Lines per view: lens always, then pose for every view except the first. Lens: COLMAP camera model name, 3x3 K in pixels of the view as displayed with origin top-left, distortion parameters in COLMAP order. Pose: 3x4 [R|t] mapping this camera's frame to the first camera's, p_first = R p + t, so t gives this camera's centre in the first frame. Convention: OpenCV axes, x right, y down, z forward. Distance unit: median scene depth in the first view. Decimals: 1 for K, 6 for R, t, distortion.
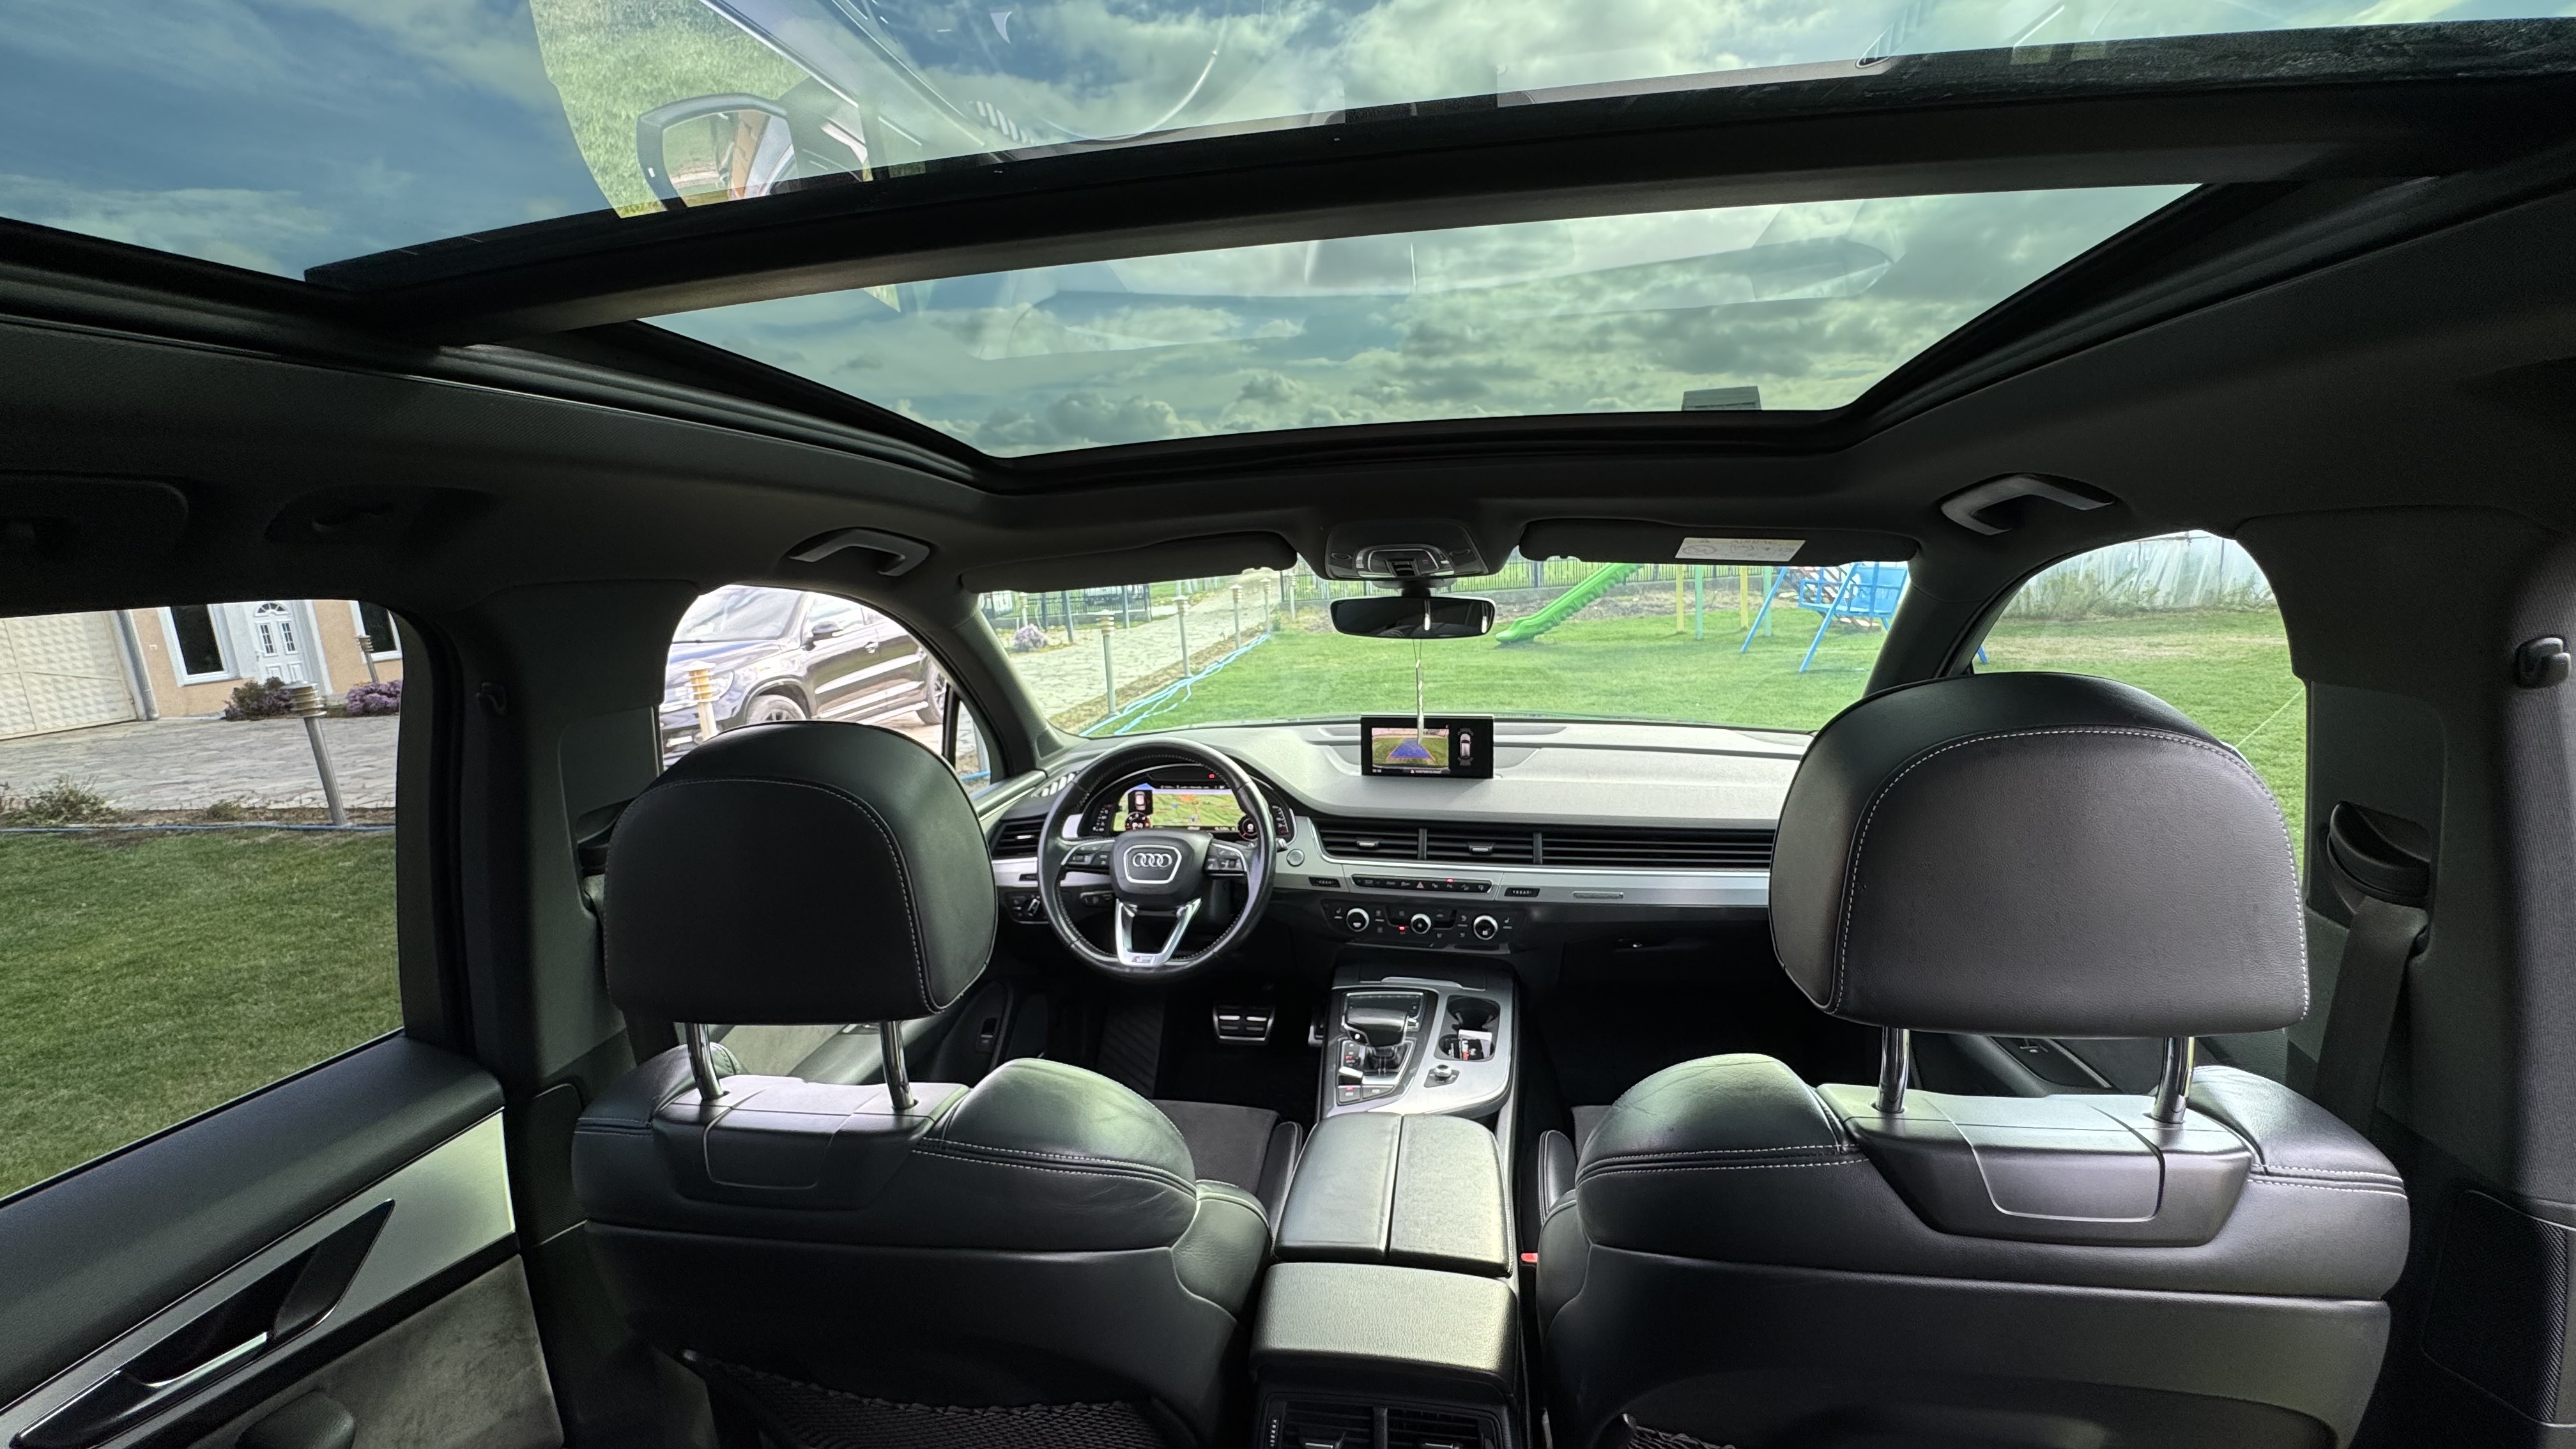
lens RADIAL K [[994.4, 0, 1288.0], [0, 994.4, 724.5], [0, 0, 1]] dist [0.000694, 0.000002]
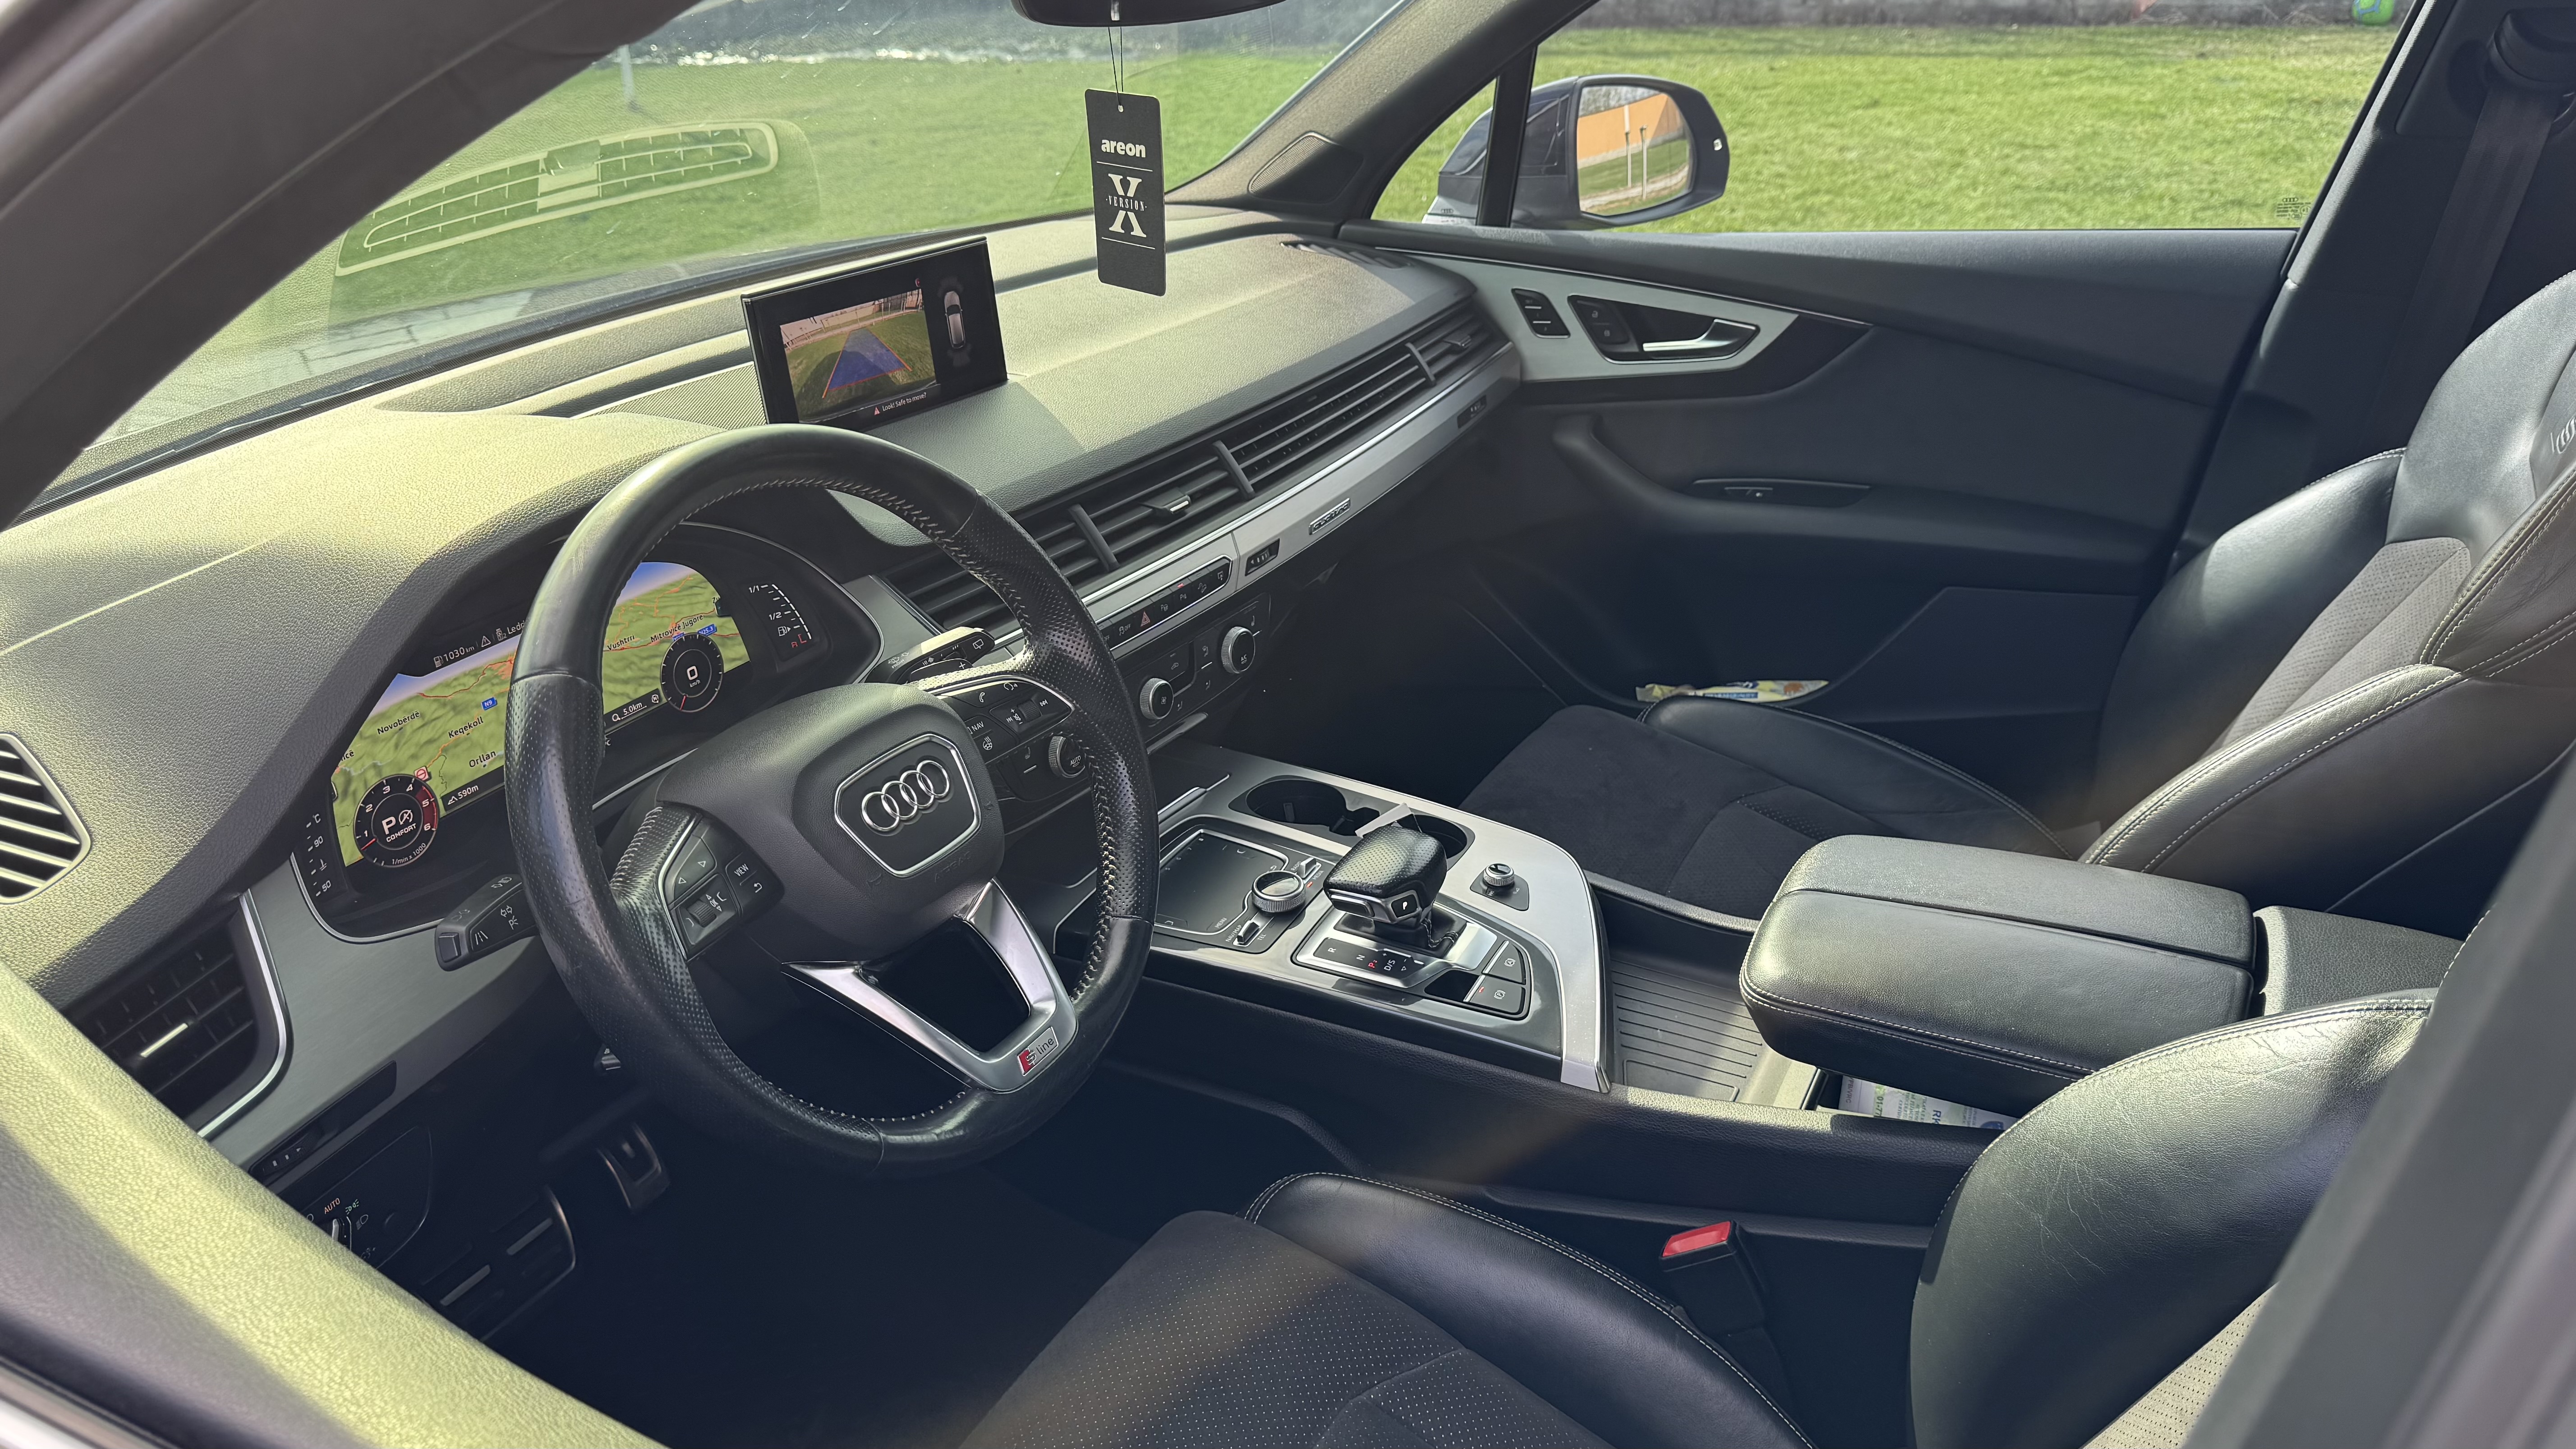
lens RADIAL K [[1804.3, 0, 1288.0], [0, 1804.3, 724.5], [0, 0, 1]] dist [0.069663, -0.000438]
pose [[0.309434, -0.375788, 0.873518, -0.533505], [0.191920, 0.924379, 0.329683, -0.048464], [-0.931352, 0.065630, 0.358155, 0.585582]]
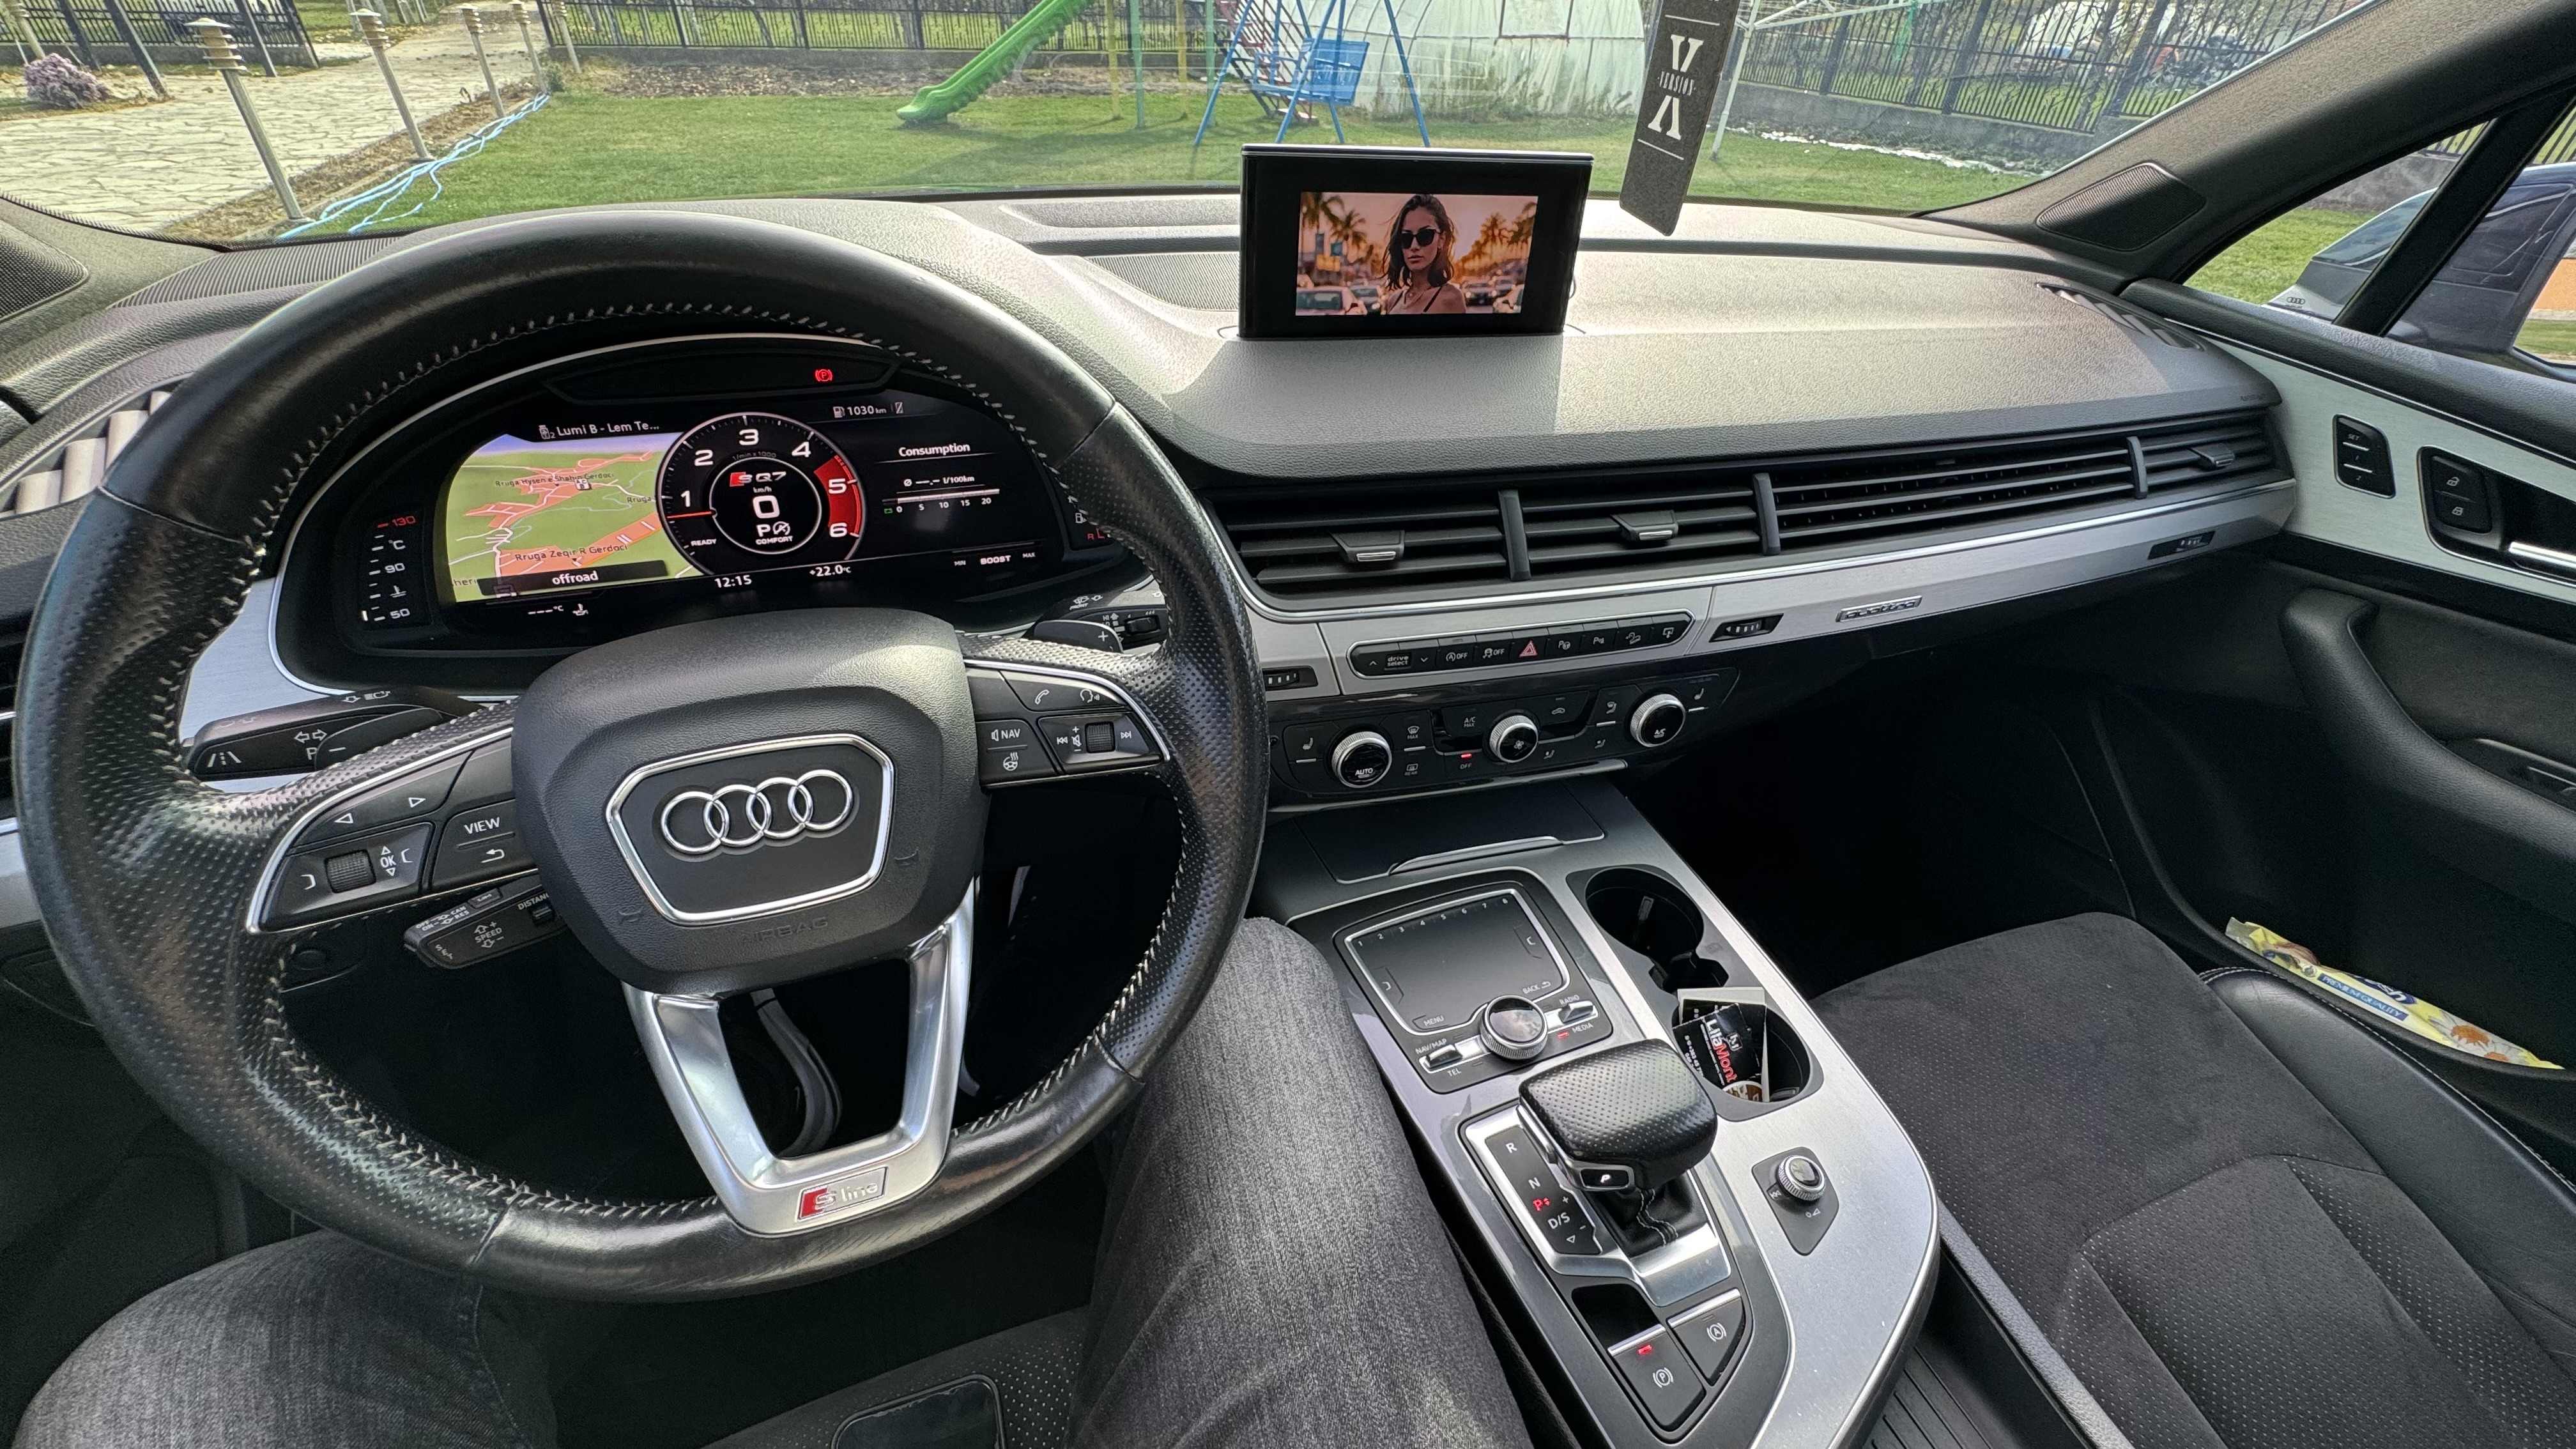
lens RADIAL K [[1023.7, 0, 1282.8], [0, 1023.7, 715.2], [0, 0, 1]] dist [-0.011327, 0.000164]
pose [[0.854943, -0.223775, 0.467972, -0.121224], [0.004610, 0.905405, 0.424524, 0.018095], [-0.518702, -0.360787, 0.775101, 0.670935]]
